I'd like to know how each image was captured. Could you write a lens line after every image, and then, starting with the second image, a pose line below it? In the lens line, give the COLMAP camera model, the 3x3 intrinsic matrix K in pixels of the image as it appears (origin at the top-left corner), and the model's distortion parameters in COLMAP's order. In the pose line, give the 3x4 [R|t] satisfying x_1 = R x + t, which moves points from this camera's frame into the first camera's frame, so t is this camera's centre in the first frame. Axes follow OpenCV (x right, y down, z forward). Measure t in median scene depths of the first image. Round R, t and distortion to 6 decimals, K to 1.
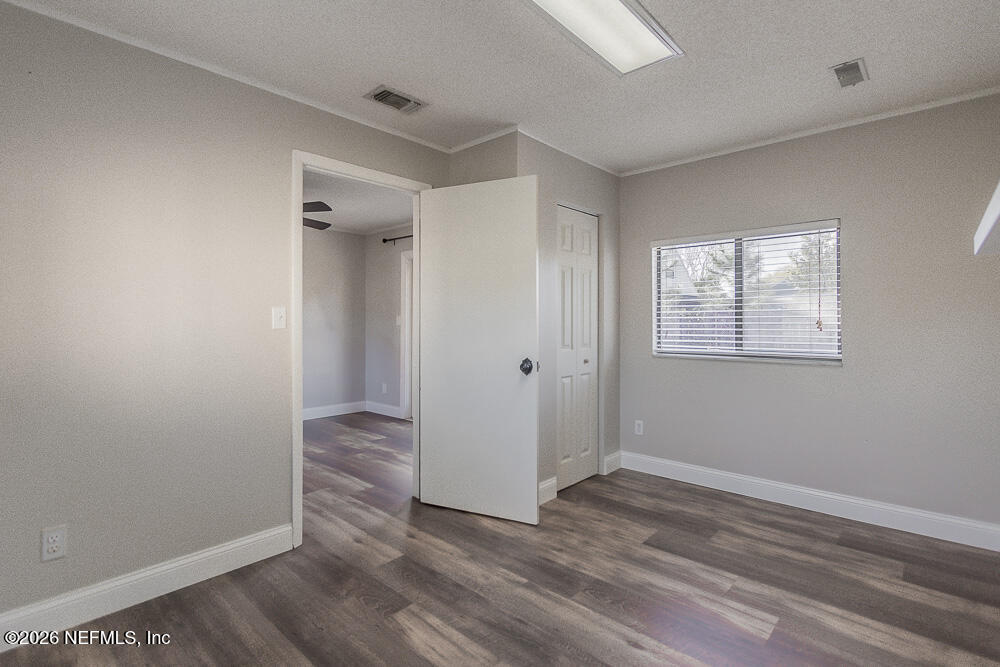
lens RADIAL K [[476.2, 0, 519.1], [0, 476.2, 307.7], [0, 0, 1]] dist [0.000951, -0.000465]
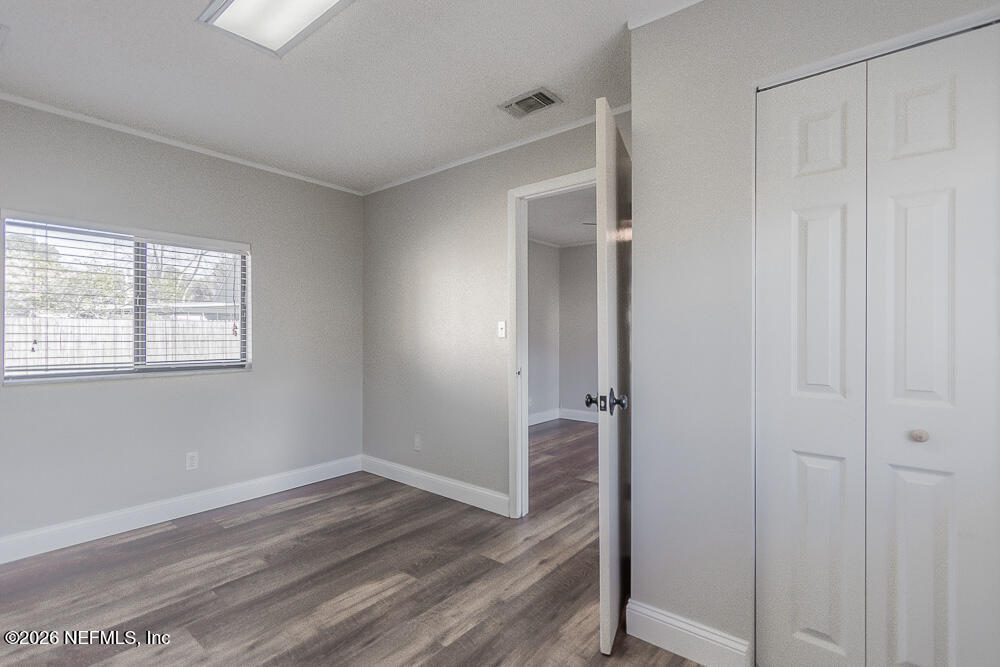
lens RADIAL K [[467.3, 0, 500.0], [0, 467.3, 333.5], [0, 0, 1]] dist [0.004618, -0.000674]
pose [[0.027933, 0.002123, -0.999608, 0.676843], [0.029064, 0.999573, 0.002935, 0.026403], [0.999187, -0.029134, 0.027859, 0.887001]]
